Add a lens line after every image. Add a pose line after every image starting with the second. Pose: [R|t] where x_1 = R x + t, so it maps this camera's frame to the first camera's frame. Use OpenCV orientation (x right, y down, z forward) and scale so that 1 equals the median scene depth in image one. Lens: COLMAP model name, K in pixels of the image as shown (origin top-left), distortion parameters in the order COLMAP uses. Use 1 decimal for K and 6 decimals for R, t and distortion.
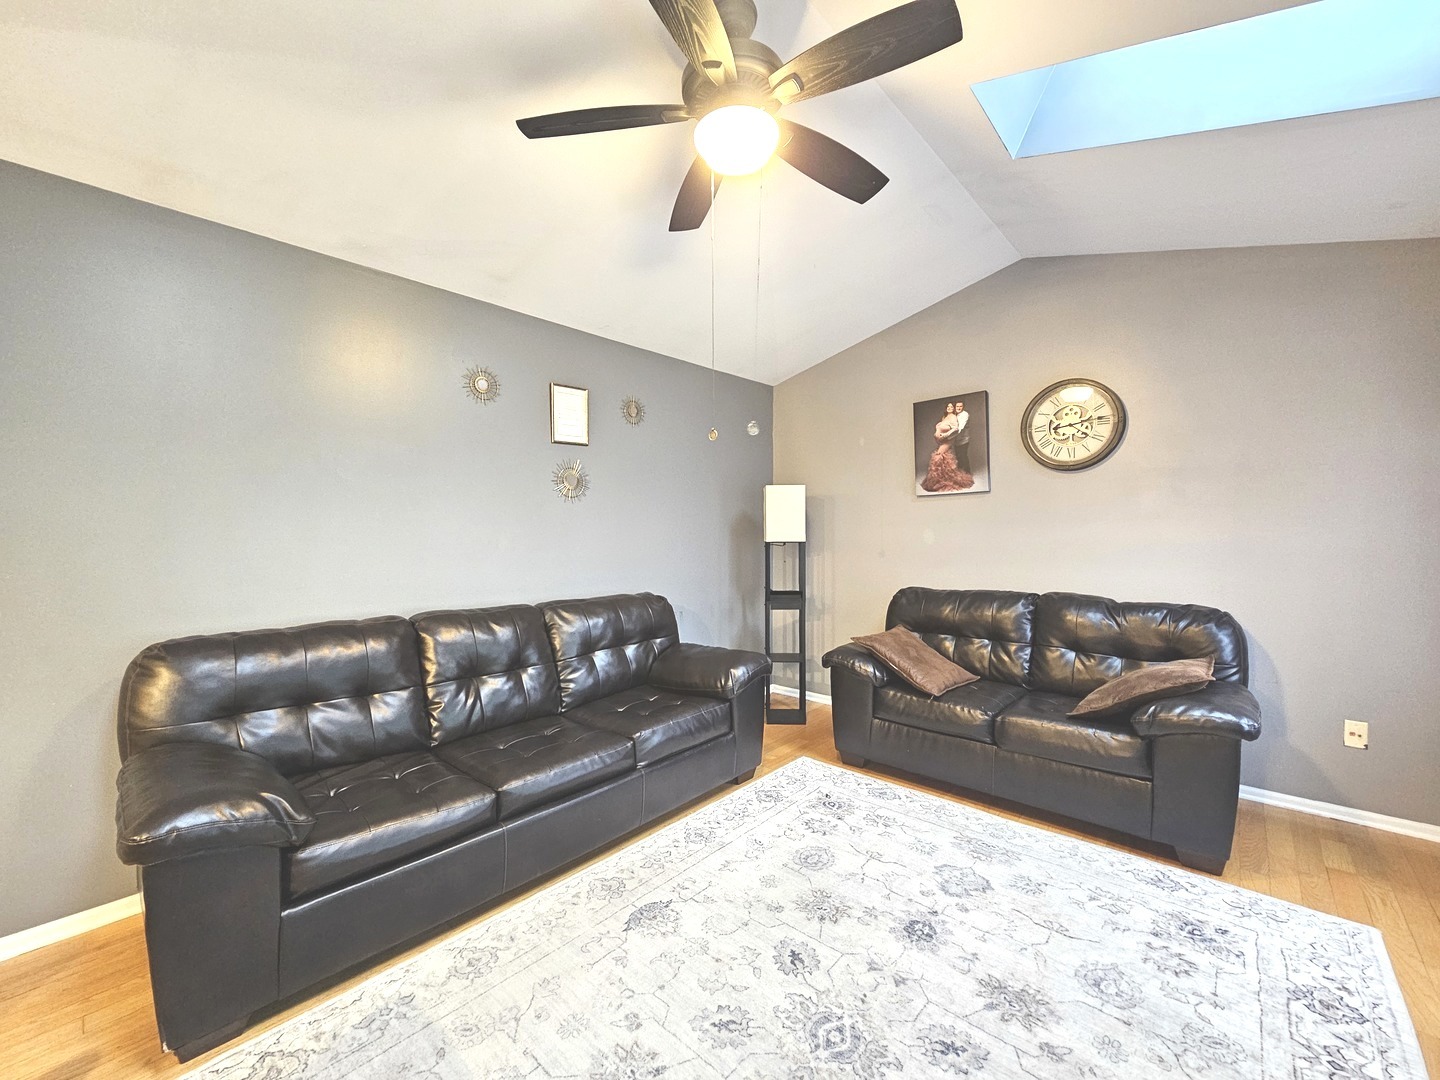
lens RADIAL K [[587.3, 0, 725.3], [0, 587.3, 539.9], [0, 0, 1]] dist [-0.001104, 0.000031]
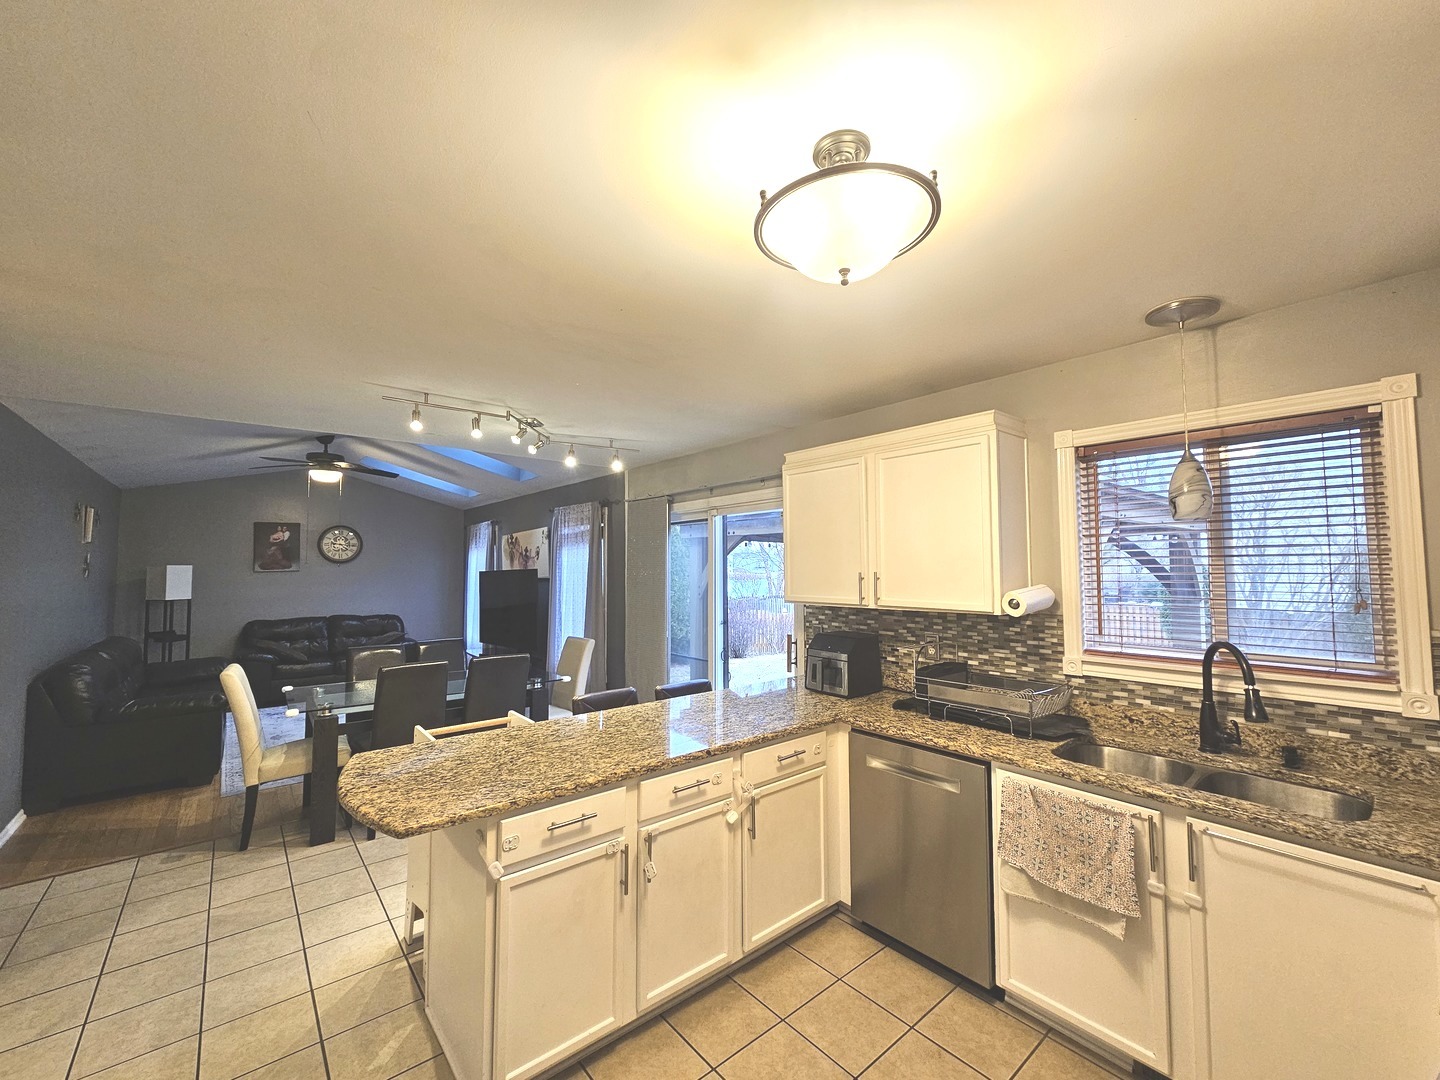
lens RADIAL K [[591.6, 0, 723.9], [0, 591.6, 539.8], [0, 0, 1]] dist [-0.001490, 0.000151]
pose [[0.150762, 0.050150, 0.987297, -1.686216], [0.015425, 0.998471, -0.053073, -0.068063], [-0.988450, 0.023230, 0.149758, -0.982902]]
